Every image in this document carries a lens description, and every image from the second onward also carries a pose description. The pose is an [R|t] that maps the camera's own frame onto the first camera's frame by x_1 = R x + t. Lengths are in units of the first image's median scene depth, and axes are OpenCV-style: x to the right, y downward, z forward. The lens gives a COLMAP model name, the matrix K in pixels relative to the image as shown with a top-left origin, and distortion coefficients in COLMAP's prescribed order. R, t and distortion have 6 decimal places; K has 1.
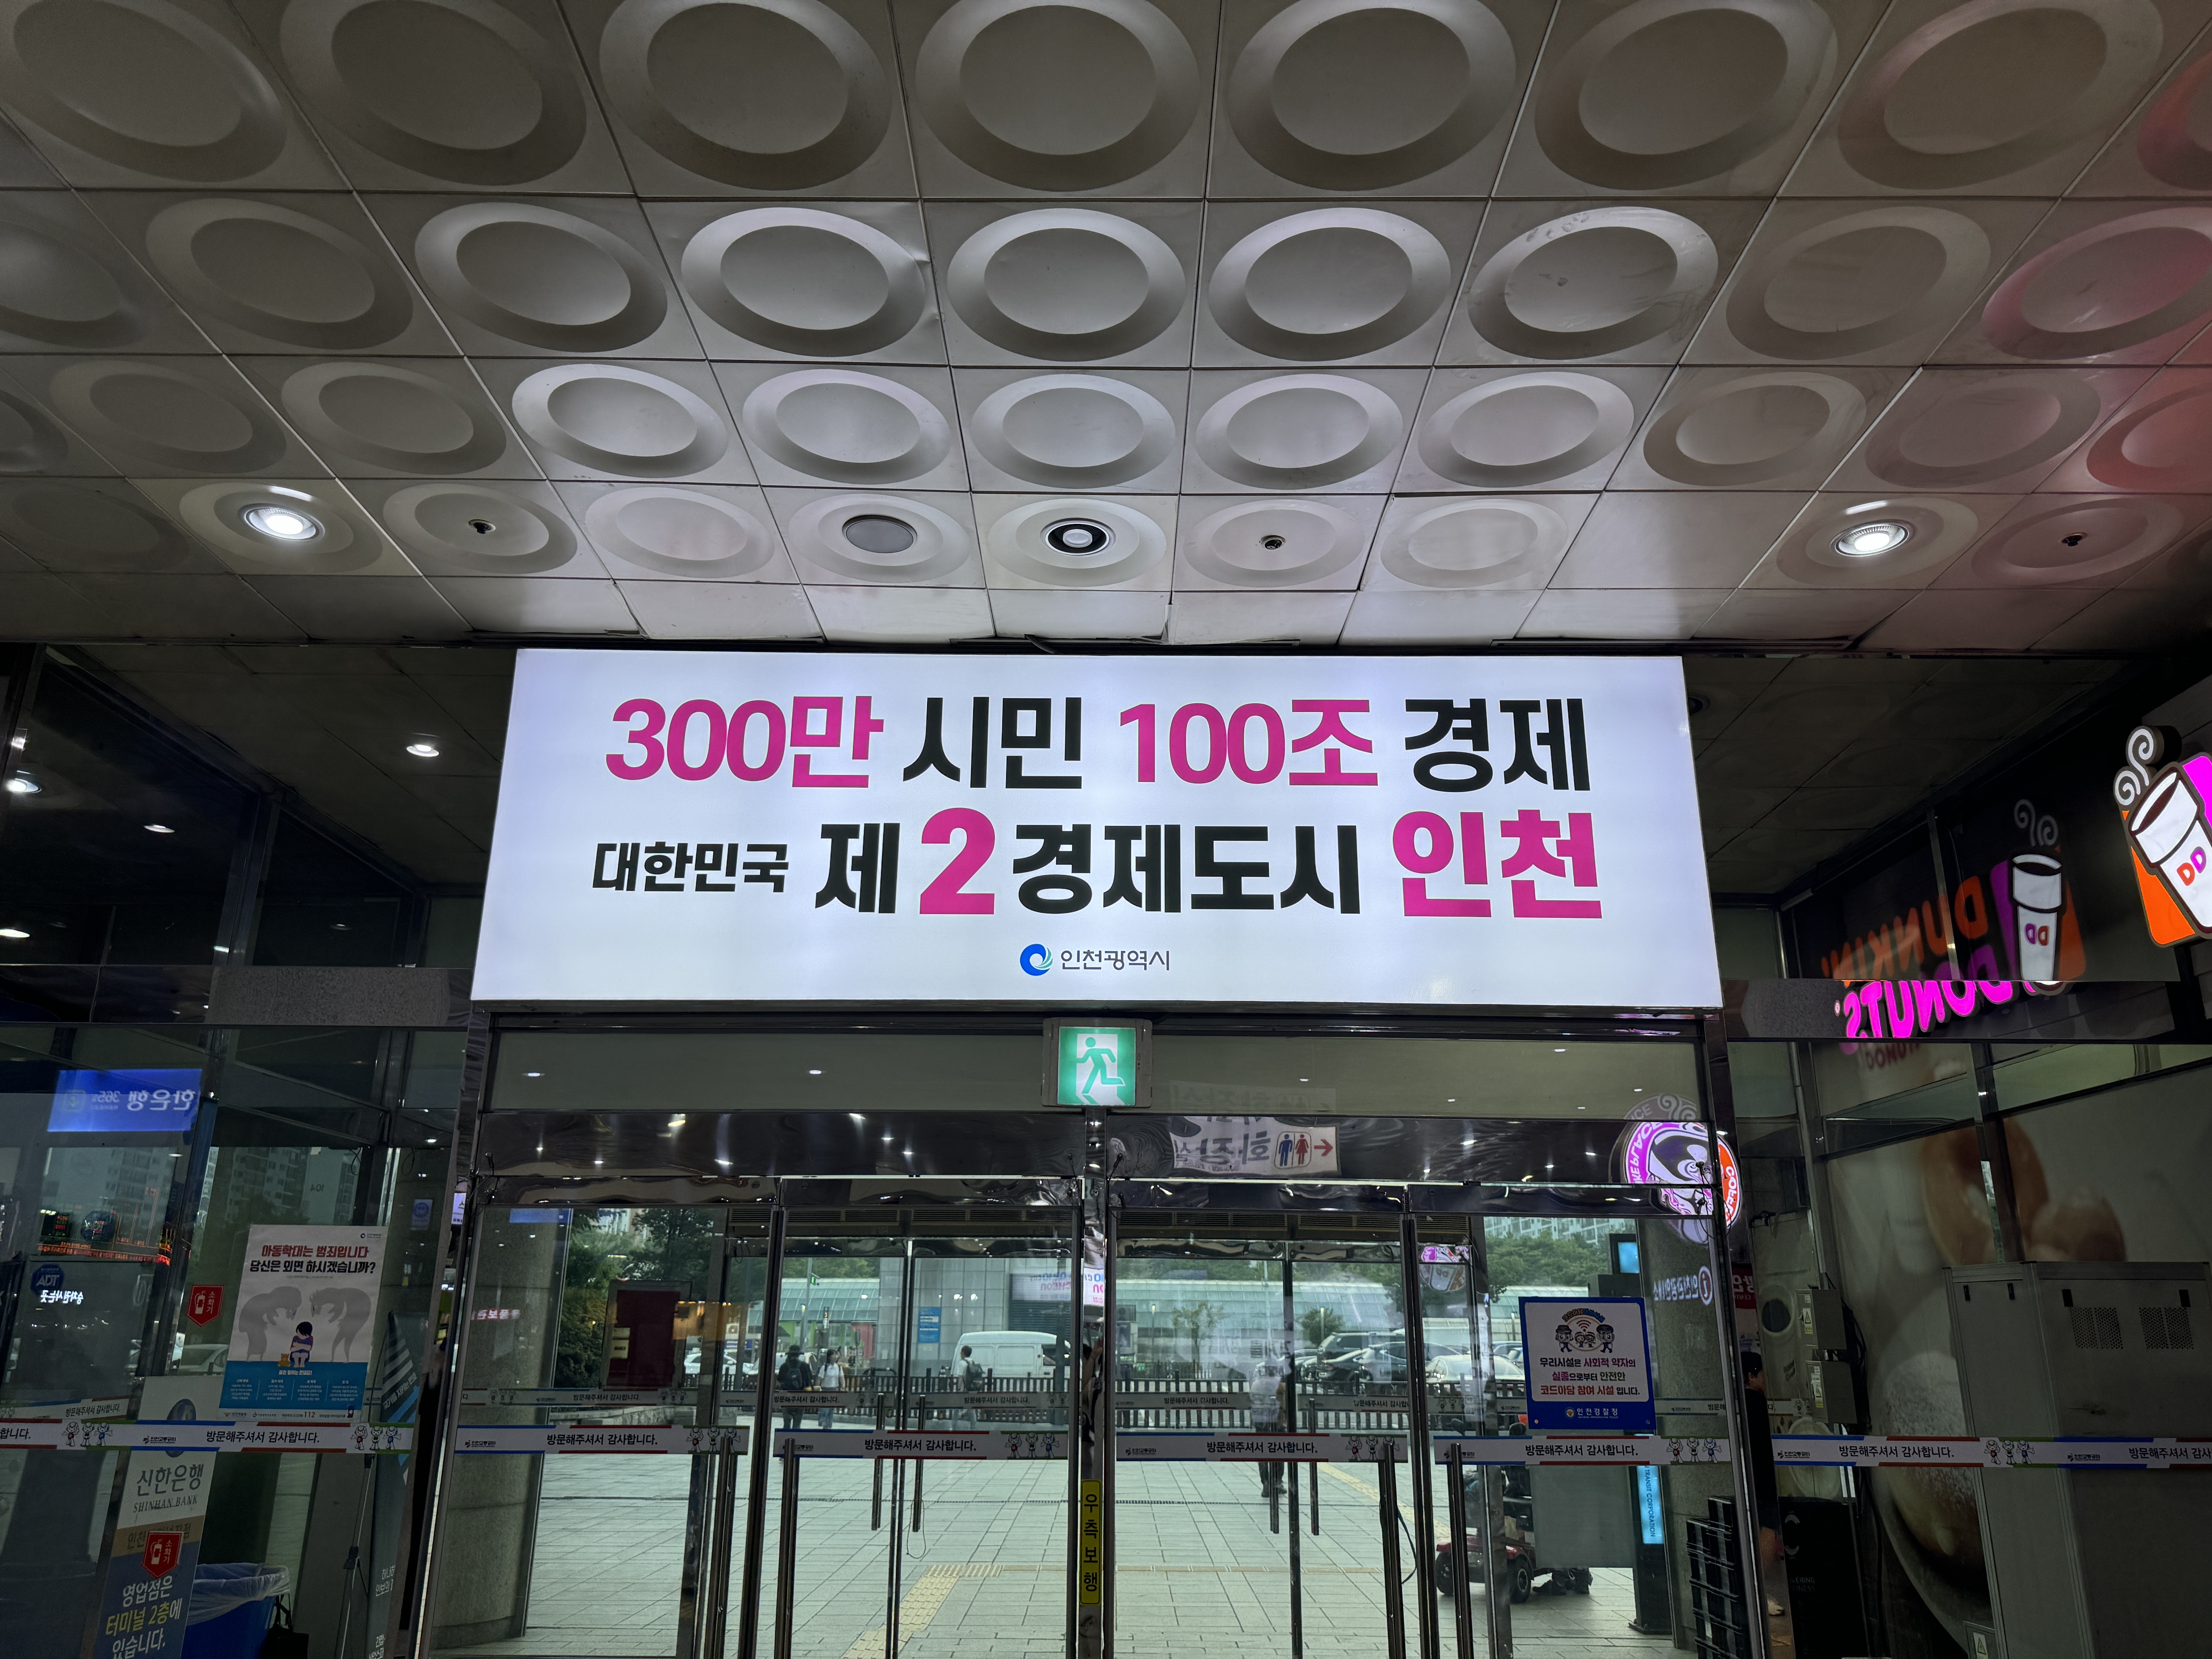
lens RADIAL K [[1568.6, 0, 1106.0], [0, 1568.6, 829.5], [0, 0, 1]] dist [0.001241, -0.003622]
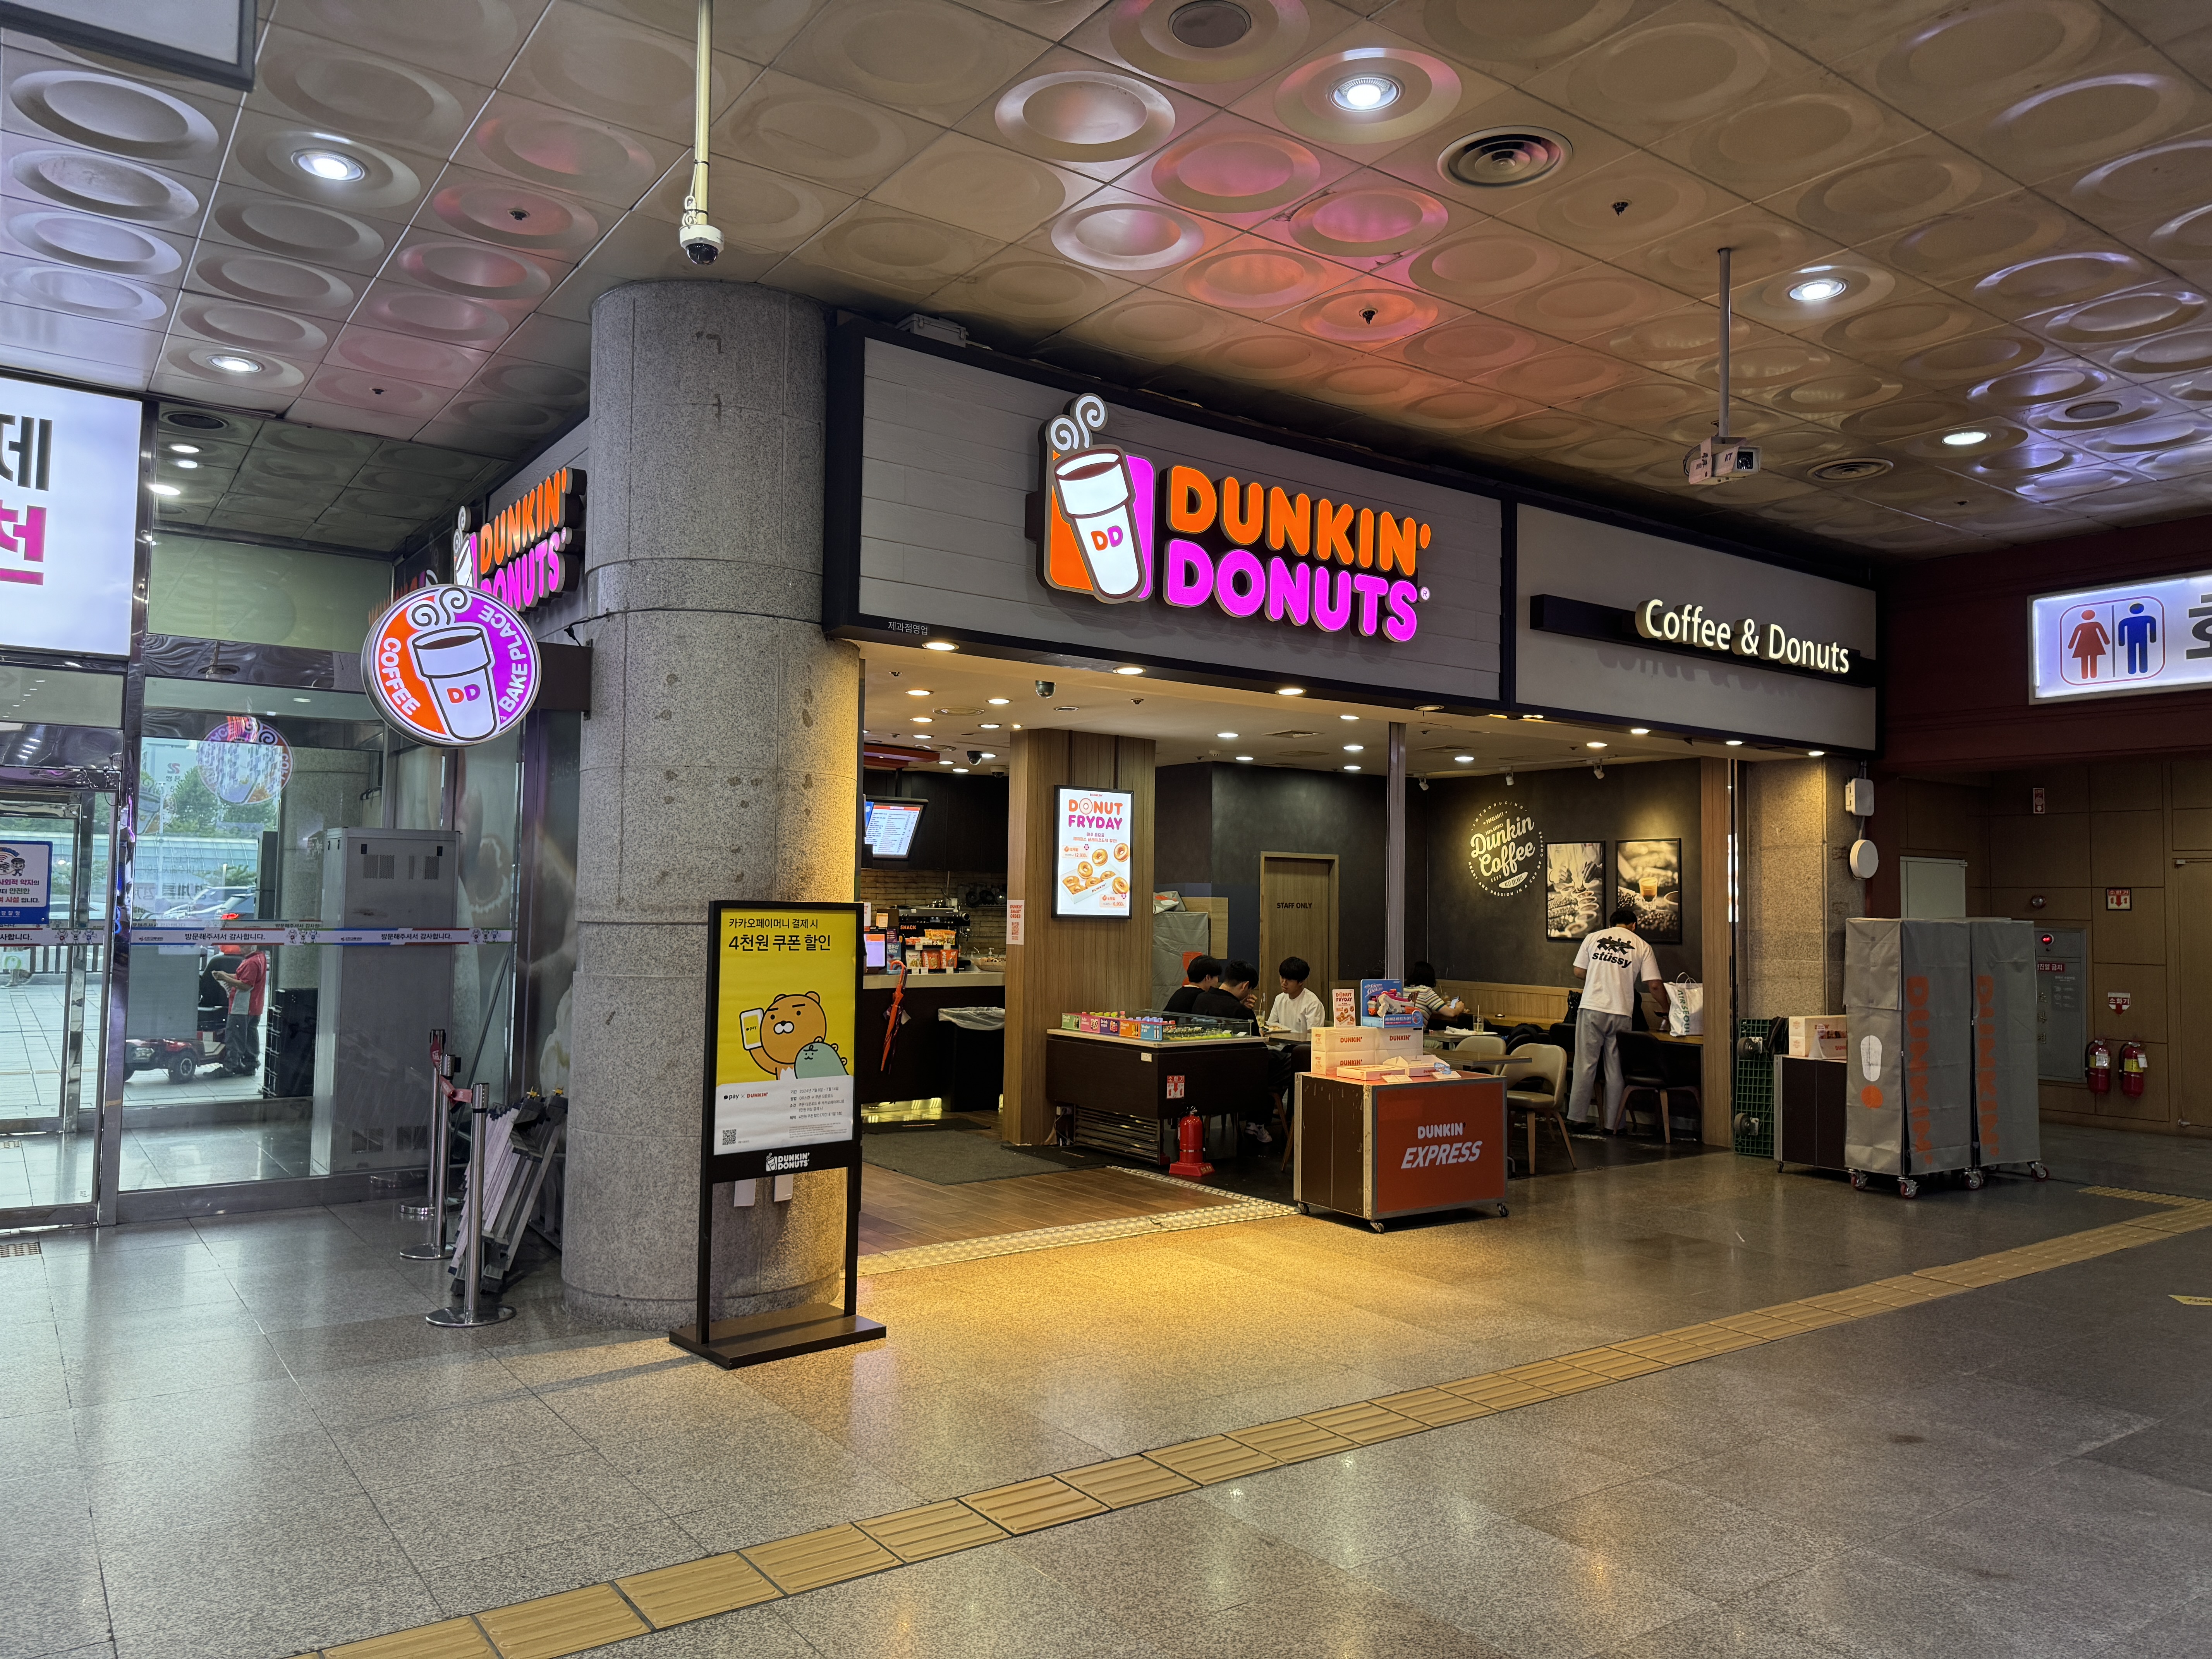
lens RADIAL K [[1568.6, 0, 1106.0], [0, 1568.6, 829.5], [0, 0, 1]] dist [0.001241, -0.003622]
pose [[0.813862, 0.032206, 0.580165, 0.282737], [-0.185048, 0.960843, 0.206249, -0.202009], [-0.550805, -0.275217, 0.787953, -0.710677]]
